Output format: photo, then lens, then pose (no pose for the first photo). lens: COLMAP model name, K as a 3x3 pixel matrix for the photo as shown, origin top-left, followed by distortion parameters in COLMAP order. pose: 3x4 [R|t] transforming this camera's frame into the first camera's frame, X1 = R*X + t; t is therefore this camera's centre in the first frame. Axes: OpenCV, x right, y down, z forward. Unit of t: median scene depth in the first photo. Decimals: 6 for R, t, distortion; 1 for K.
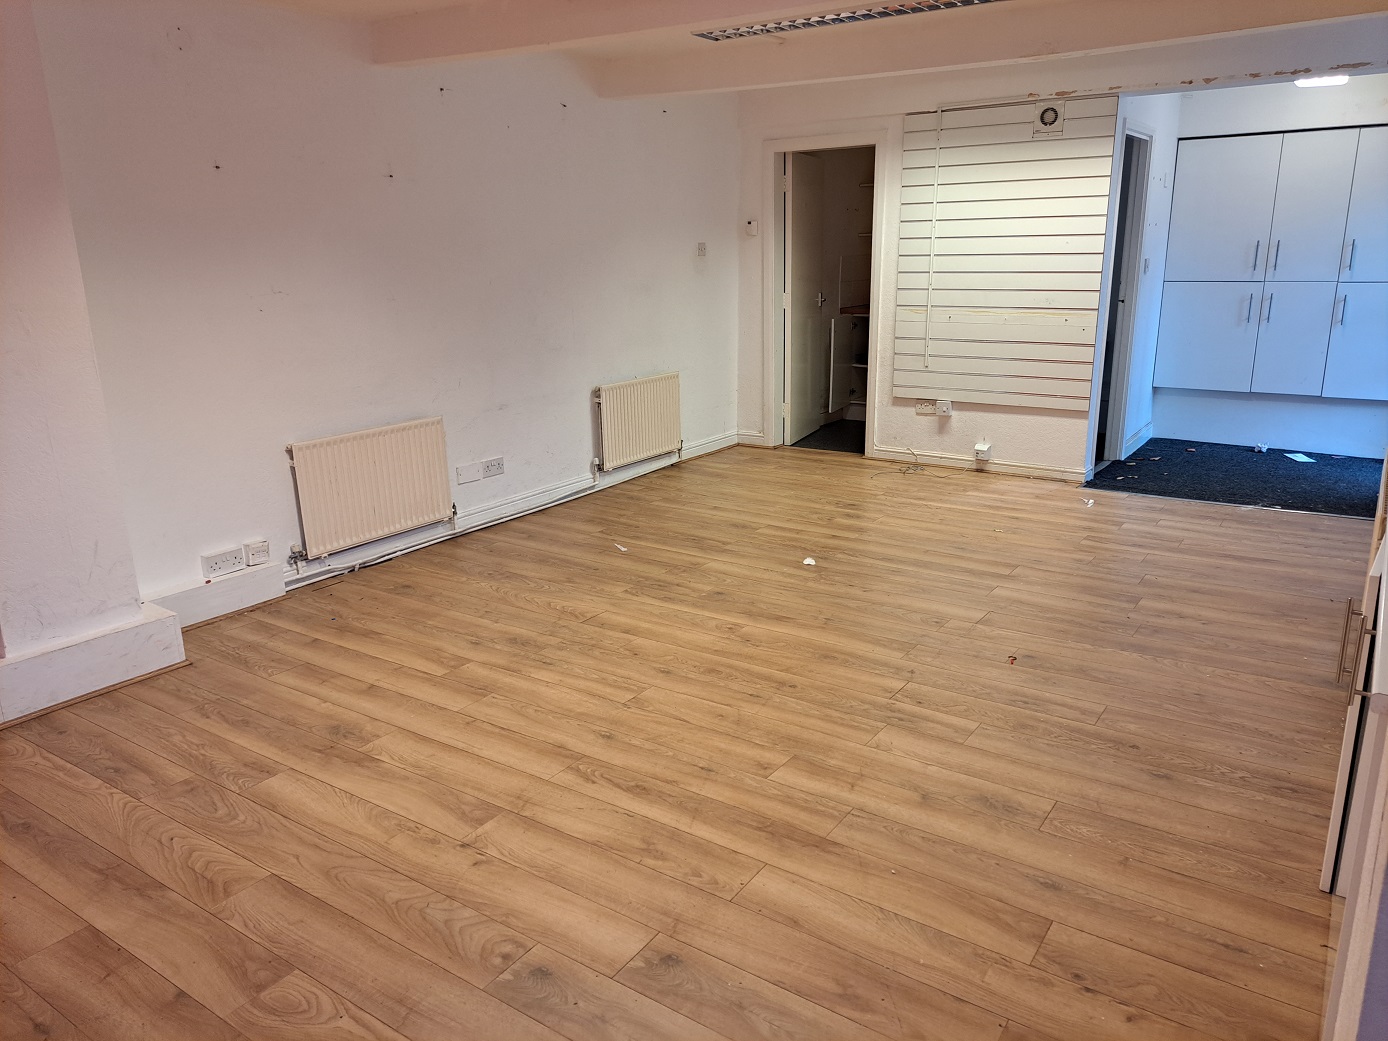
lens RADIAL K [[982.6, 0, 699.7], [0, 982.6, 511.0], [0, 0, 1]] dist [0.112974, -0.139303]
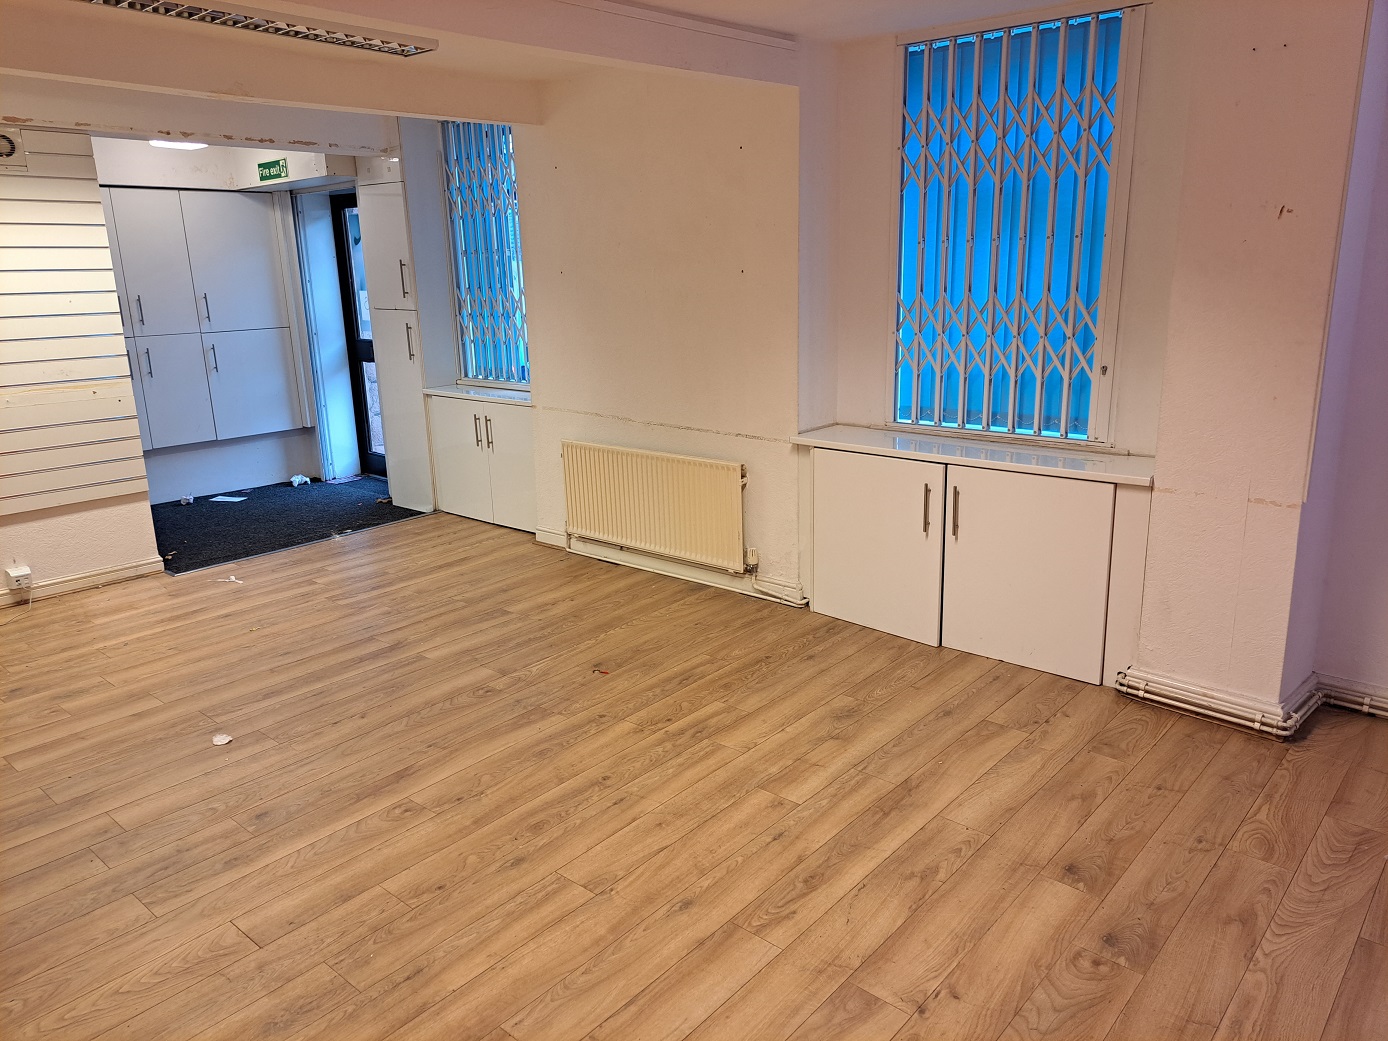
lens RADIAL K [[997.0, 0, 723.9], [0, 997.0, 504.1], [0, 0, 1]] dist [0.080832, -0.077407]
pose [[0.105039, -0.225840, 0.968485, -0.649099], [0.279806, 0.941241, 0.189140, -0.181513], [-0.954293, 0.251120, 0.162058, 0.601154]]
